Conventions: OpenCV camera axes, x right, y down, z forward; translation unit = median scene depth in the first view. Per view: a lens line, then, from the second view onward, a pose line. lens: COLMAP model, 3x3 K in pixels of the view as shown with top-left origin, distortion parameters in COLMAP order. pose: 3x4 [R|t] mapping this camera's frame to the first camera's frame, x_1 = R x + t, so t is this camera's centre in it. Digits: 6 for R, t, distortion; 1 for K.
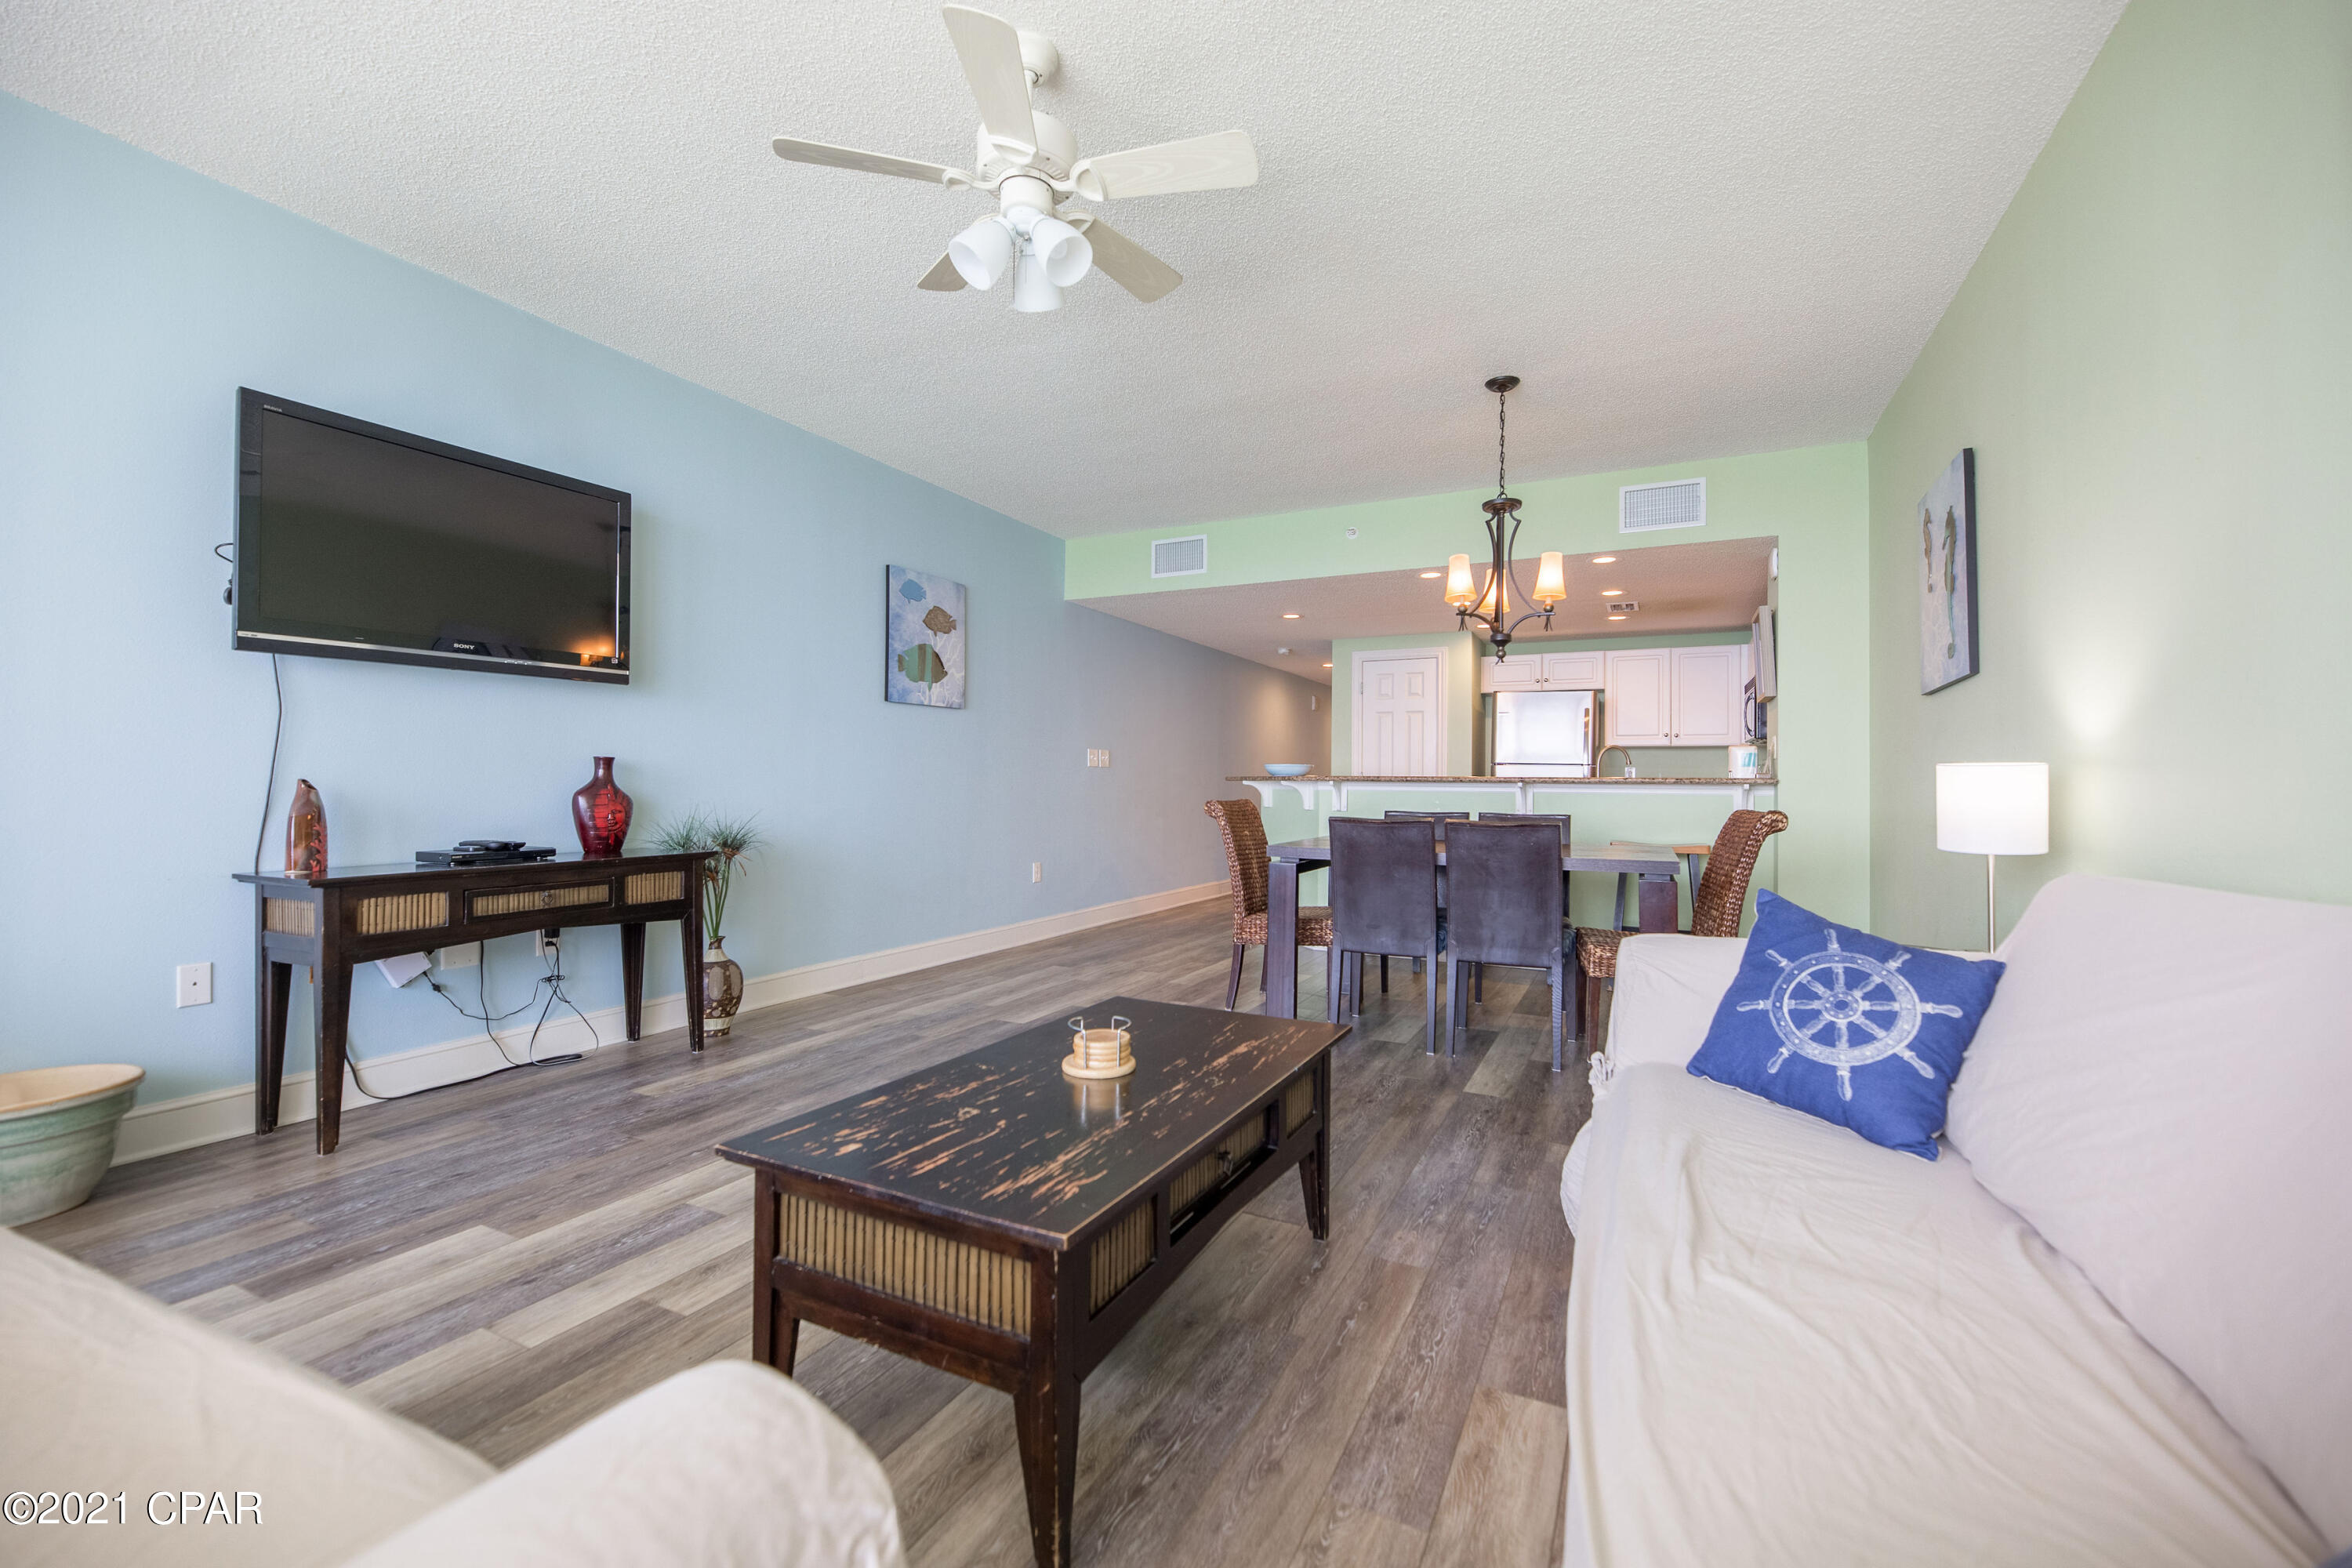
lens RADIAL K [[981.0, 0, 1173.5], [0, 981.0, 775.8], [0, 0, 1]] dist [-0.000697, 0.000049]
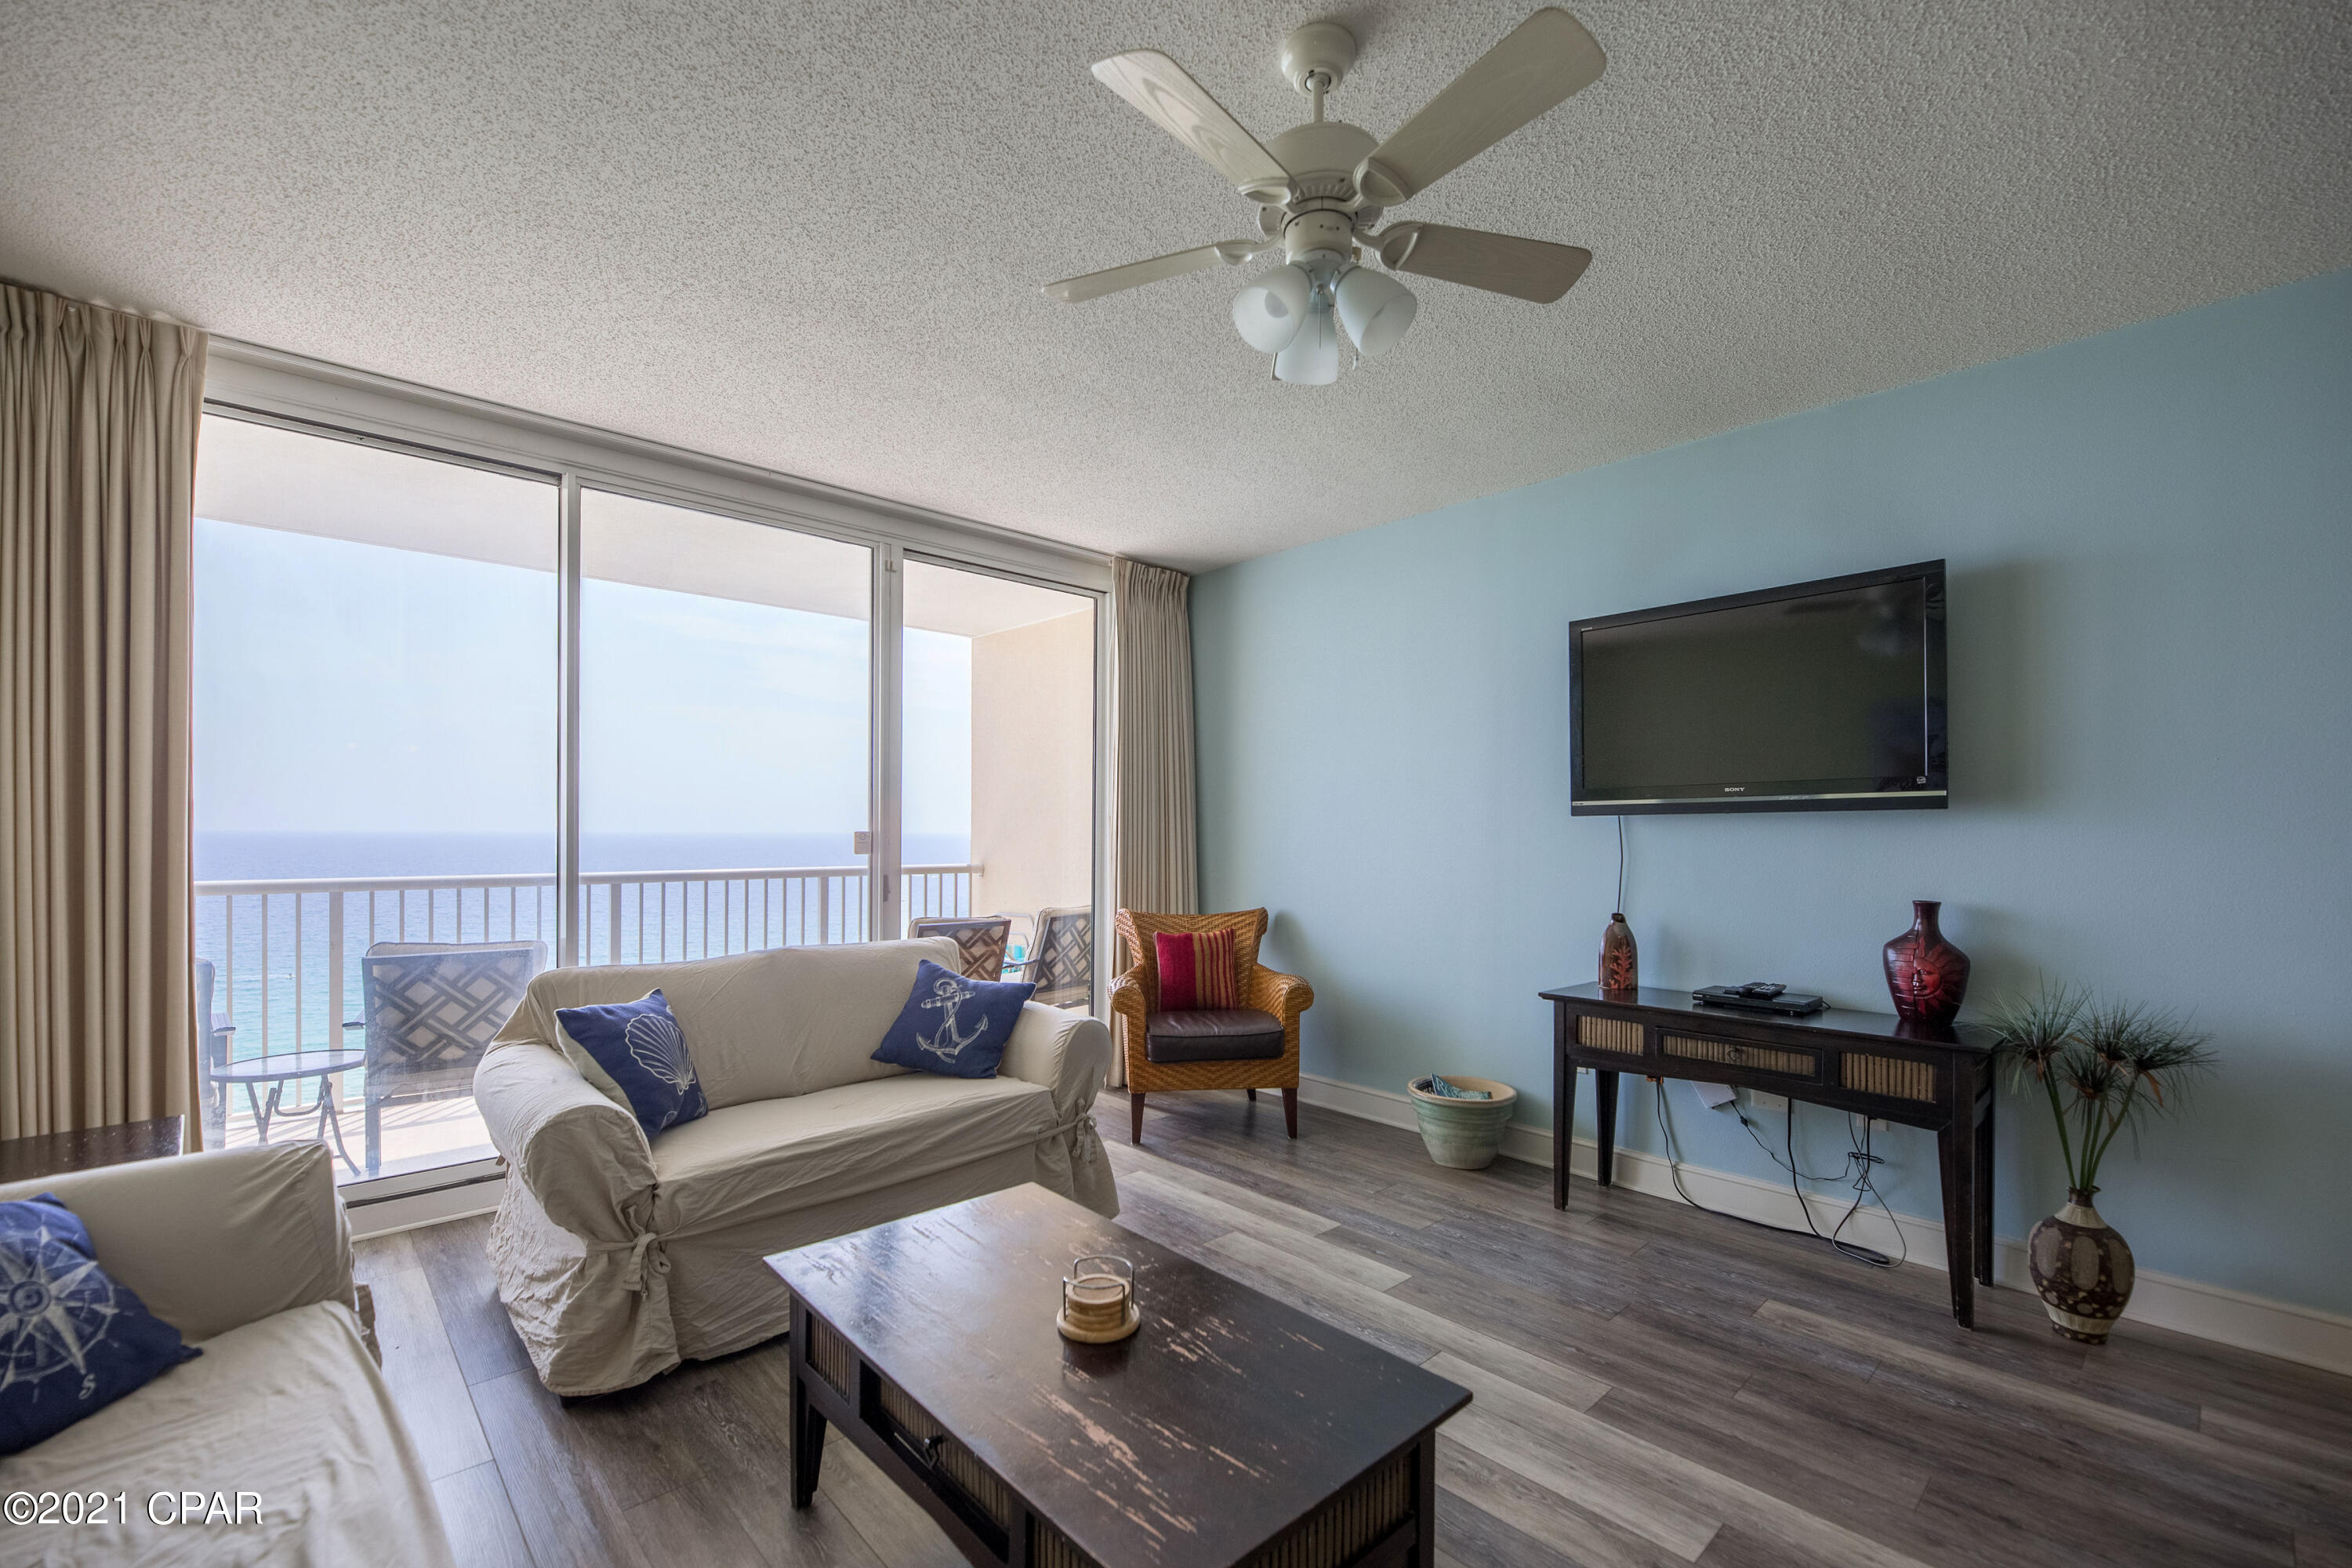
lens RADIAL K [[970.2, 0, 1166.1], [0, 970.2, 832.5], [0, 0, 1]] dist [-0.009518, -0.000334]
pose [[-0.352318, -0.012157, -0.935801, 0.416582], [0.000990, 0.999910, -0.013363, -0.074095], [0.935880, -0.005634, -0.352275, 0.794982]]
